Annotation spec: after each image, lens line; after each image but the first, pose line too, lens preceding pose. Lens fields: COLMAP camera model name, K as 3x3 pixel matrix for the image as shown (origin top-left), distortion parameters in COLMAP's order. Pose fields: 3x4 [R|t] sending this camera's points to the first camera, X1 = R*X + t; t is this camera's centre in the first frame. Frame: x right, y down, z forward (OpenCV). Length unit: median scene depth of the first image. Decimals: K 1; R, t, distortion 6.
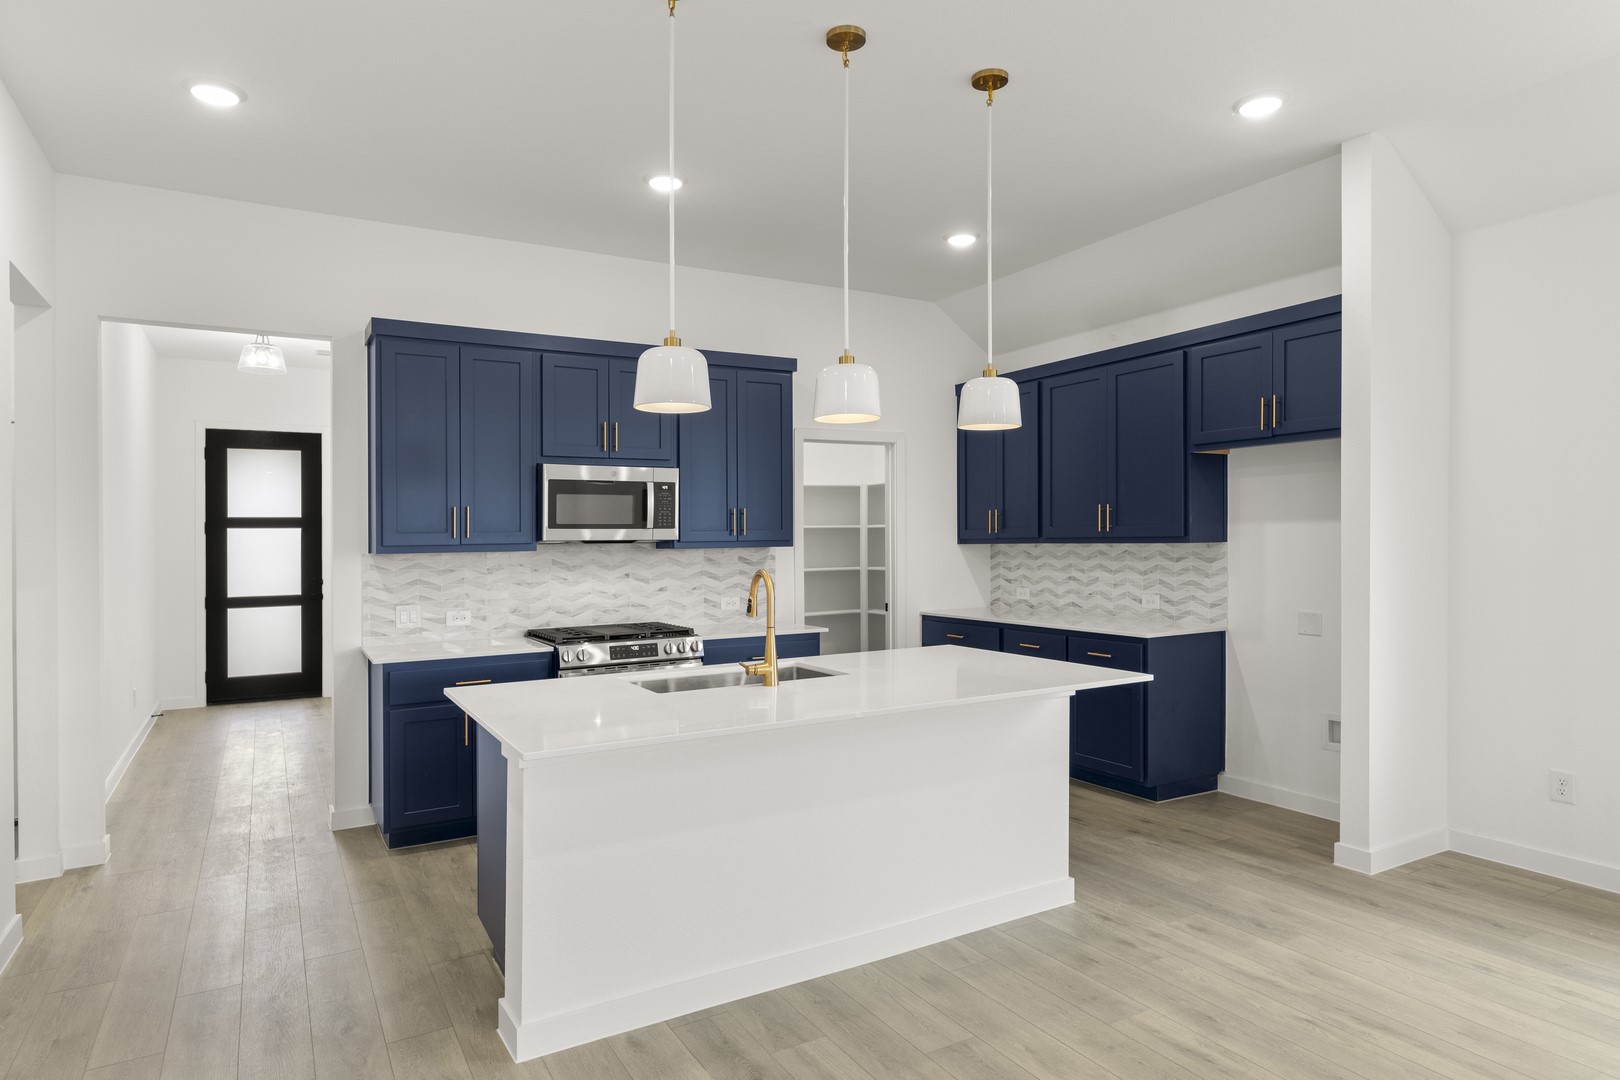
lens RADIAL K [[955.8, 0, 785.5], [0, 955.8, 538.4], [0, 0, 1]] dist [-0.001887, 0.002360]
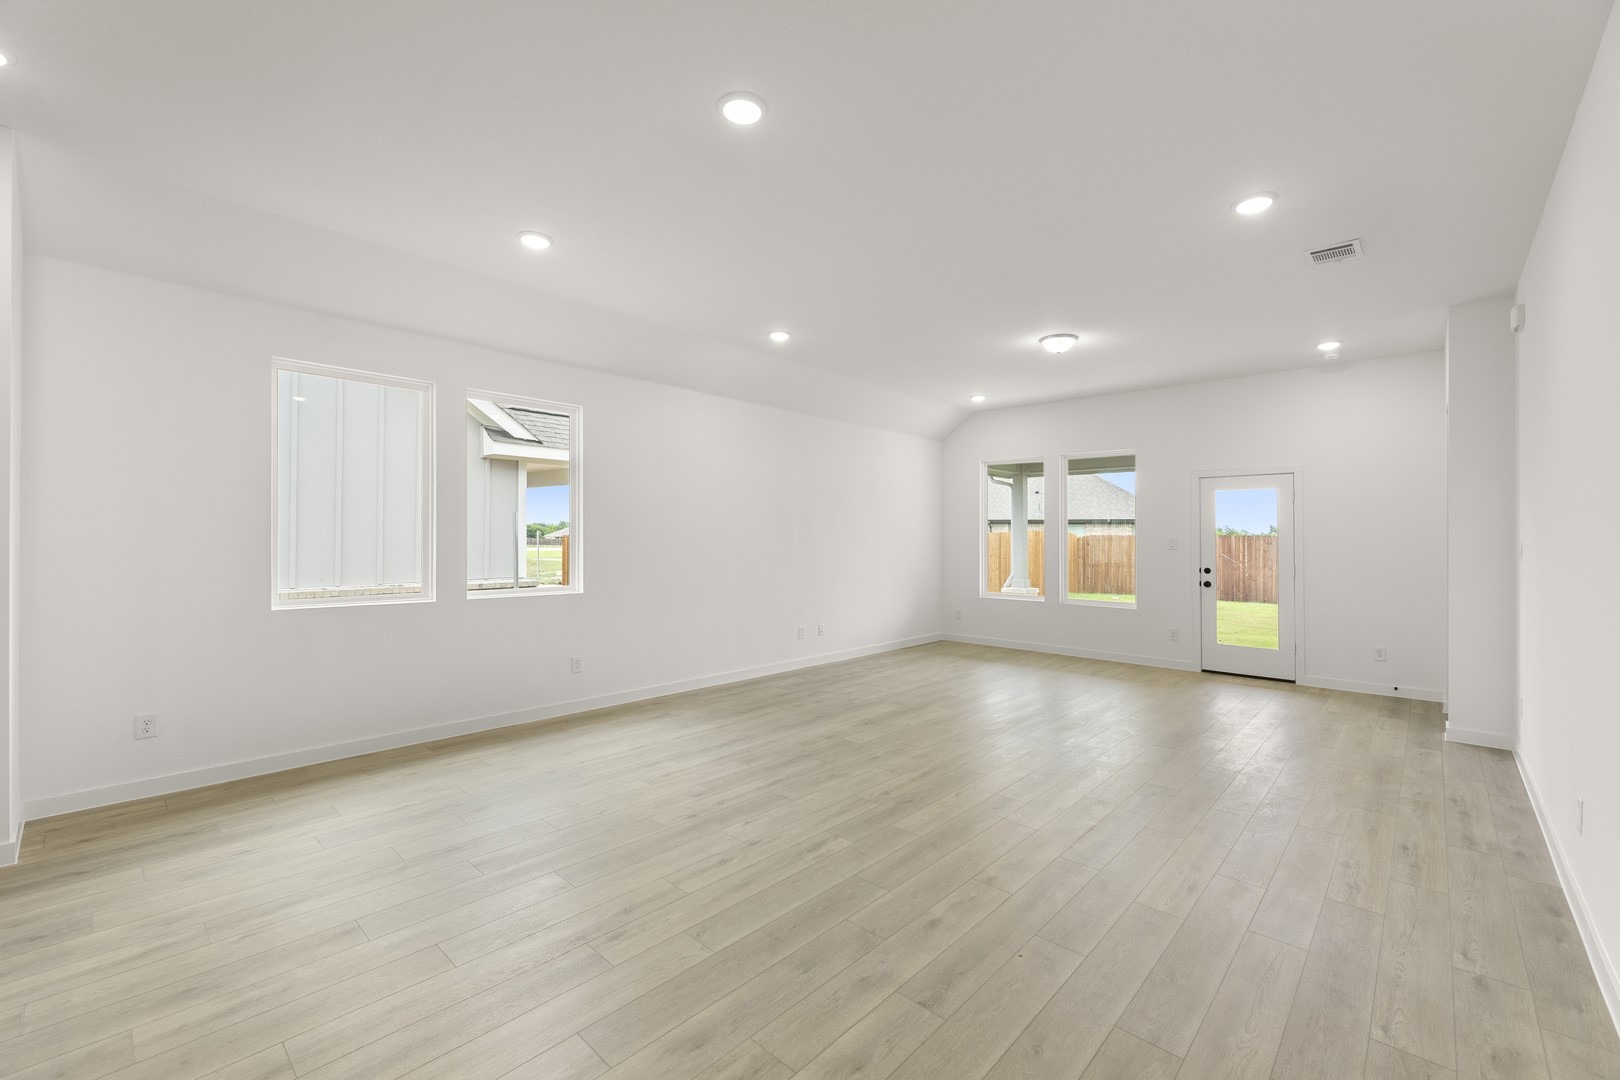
lens RADIAL K [[670.1, 0, 827.8], [0, 670.1, 536.3], [0, 0, 1]] dist [0.001098, -0.001905]
pose [[-0.320874, 0.012356, 0.947041, -0.240729], [-0.003157, 0.999895, -0.014115, 0.010666], [-0.947117, -0.007519, -0.320802, 0.302465]]
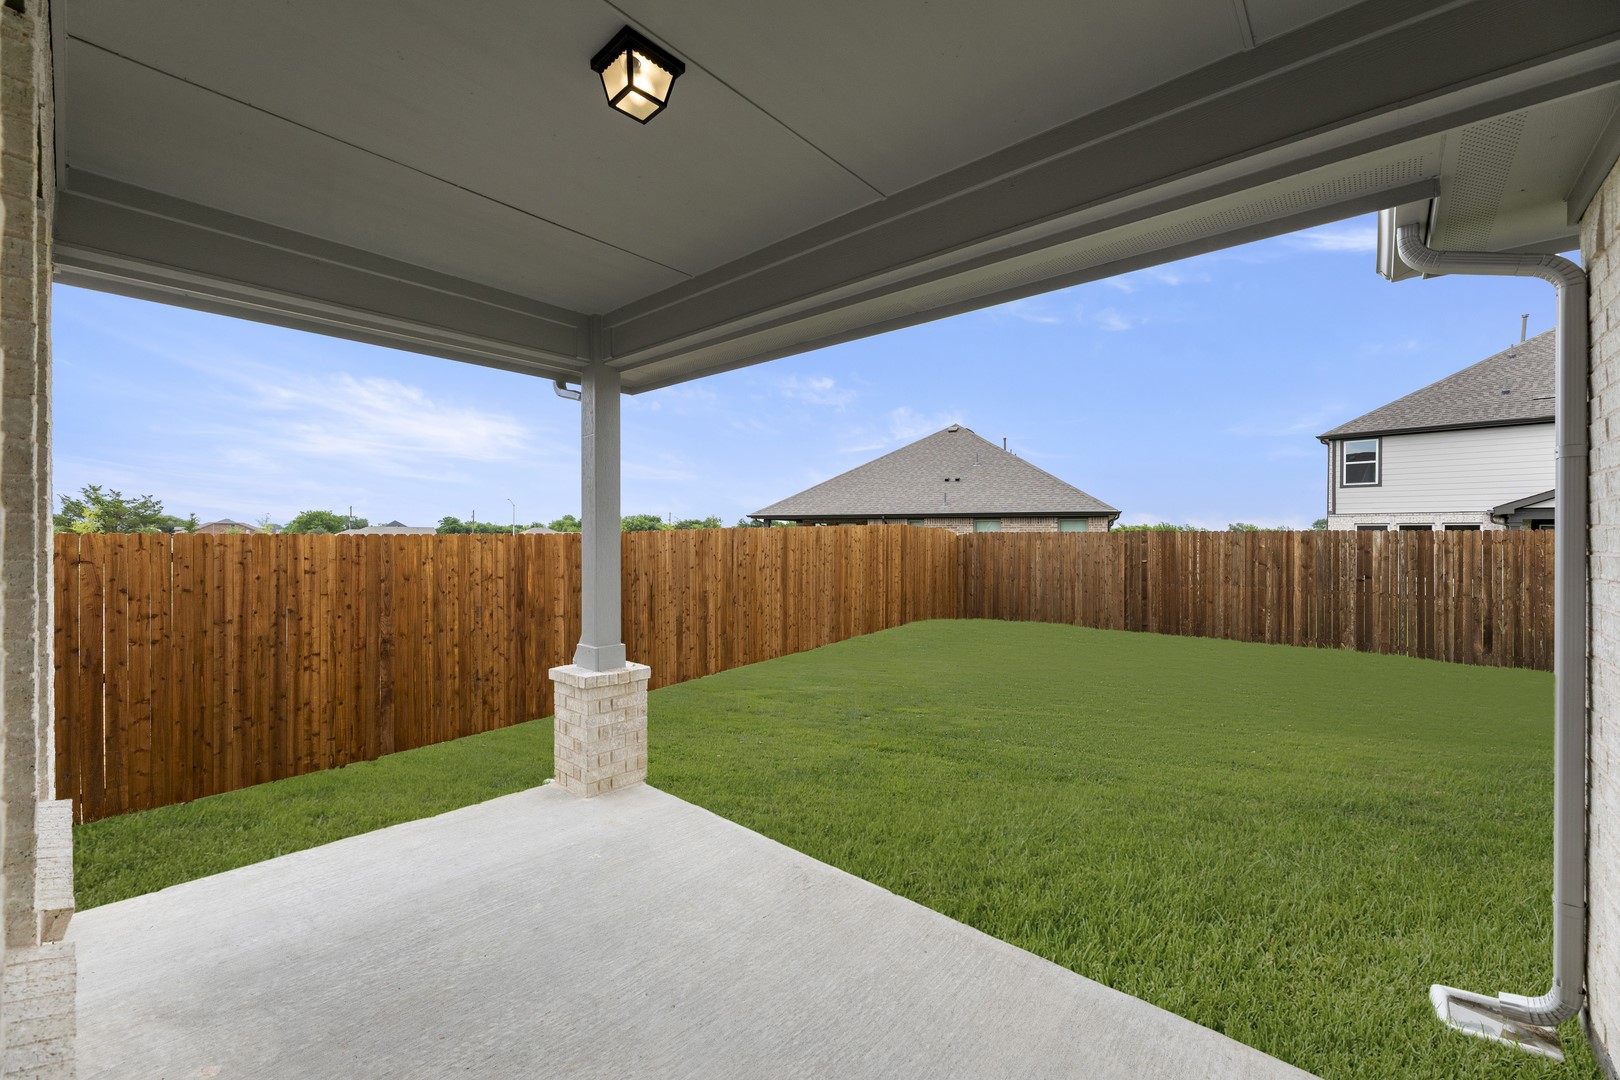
lens RADIAL K [[619.9, 0, 822.7], [0, 619.9, 536.7], [0, 0, 1]] dist [0.000664, -0.000065]
pose [[-0.326333, 0.013287, 0.945162, 0.727384], [0.002492, 0.999910, -0.013196, -0.005539], [-0.945252, -0.001951, -0.326337, -0.907701]]
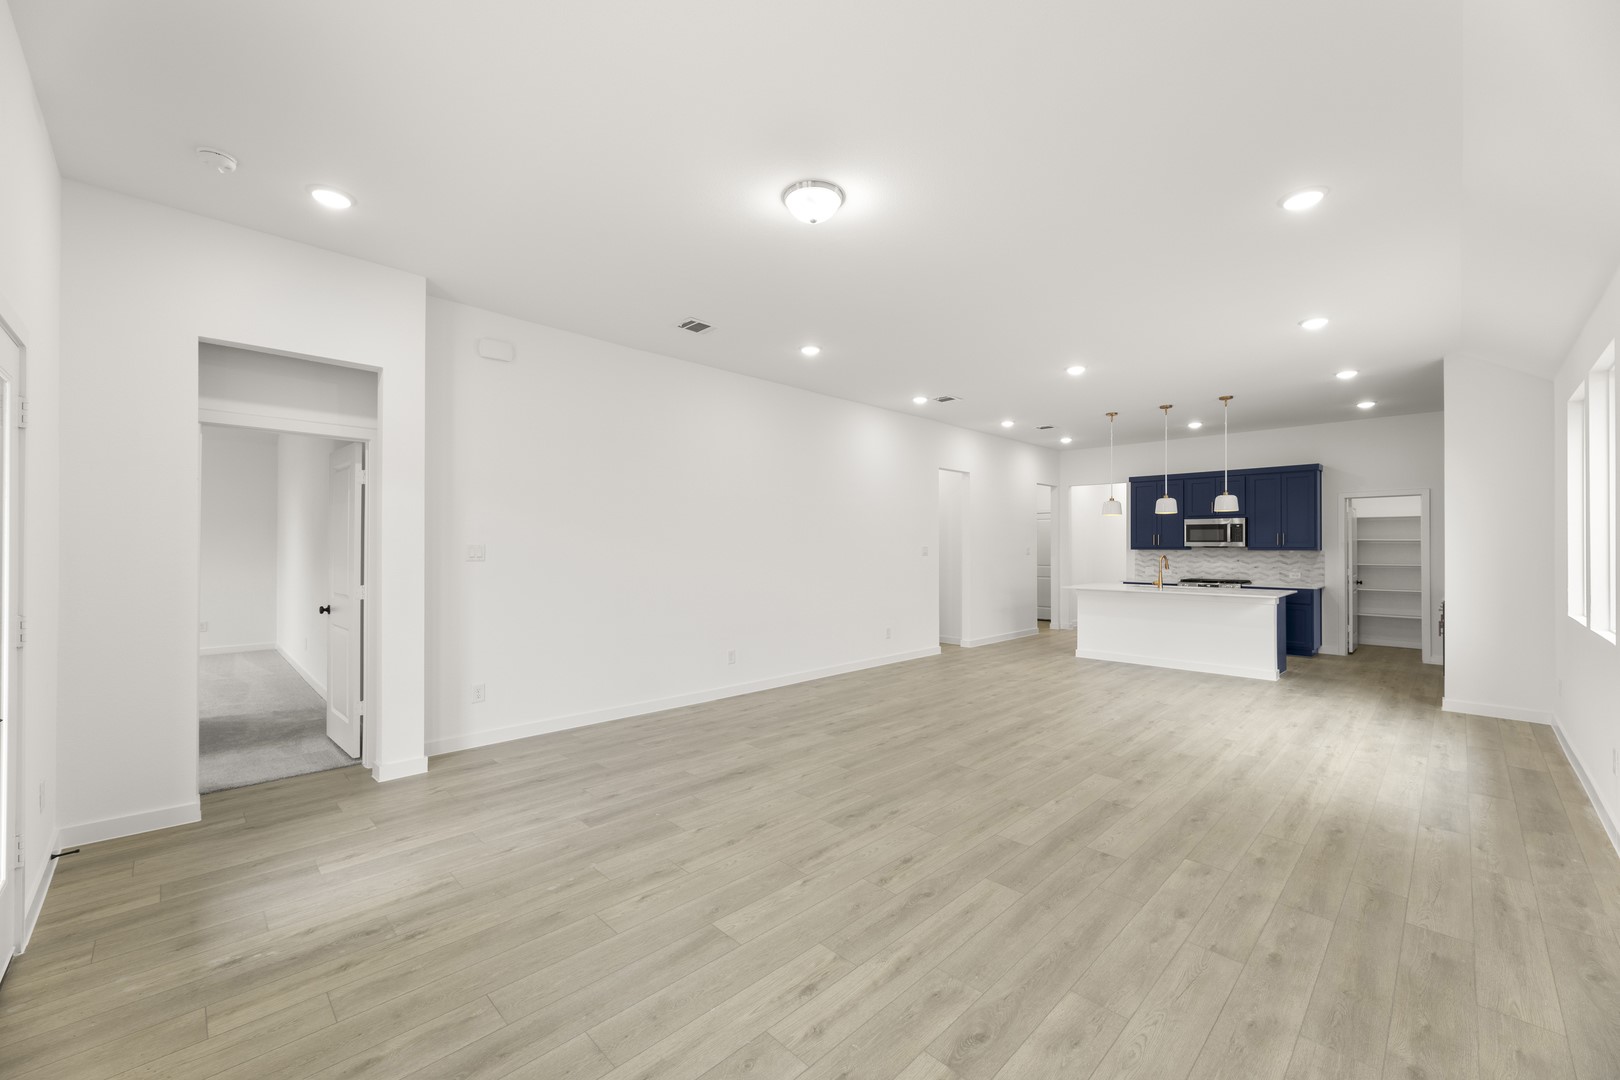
lens RADIAL K [[619.9, 0, 812.5], [0, 619.9, 546.0], [0, 0, 1]] dist [0.000664, -0.000065]
pose [[0.256679, 0.012973, -0.966410, 1.138036], [-0.008092, 0.999904, 0.011273, -0.009187], [0.966463, 0.004927, 0.256759, -0.501347]]
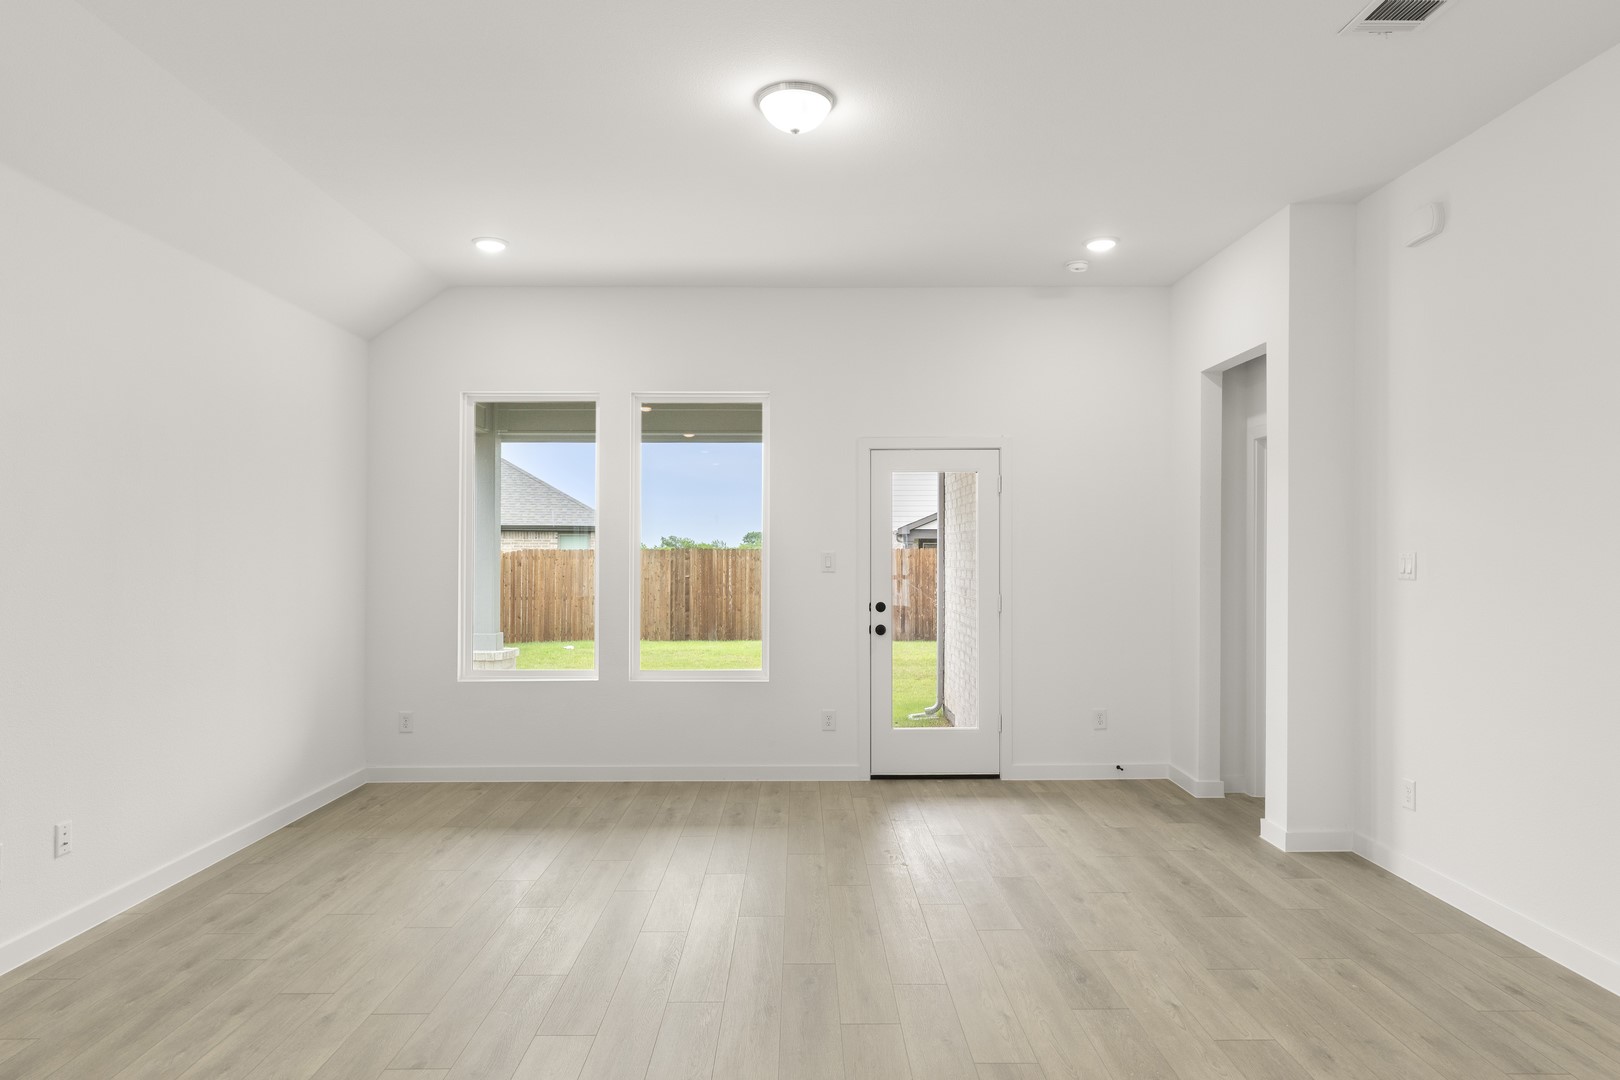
lens RADIAL K [[955.8, 0, 796.6], [0, 955.8, 545.4], [0, 0, 1]] dist [-0.001887, 0.002360]
pose [[-0.872070, 0.019911, 0.488977, 0.294649], [0.013419, 0.999769, -0.016778, 0.001623], [-0.489198, -0.008070, -0.872136, 0.199455]]
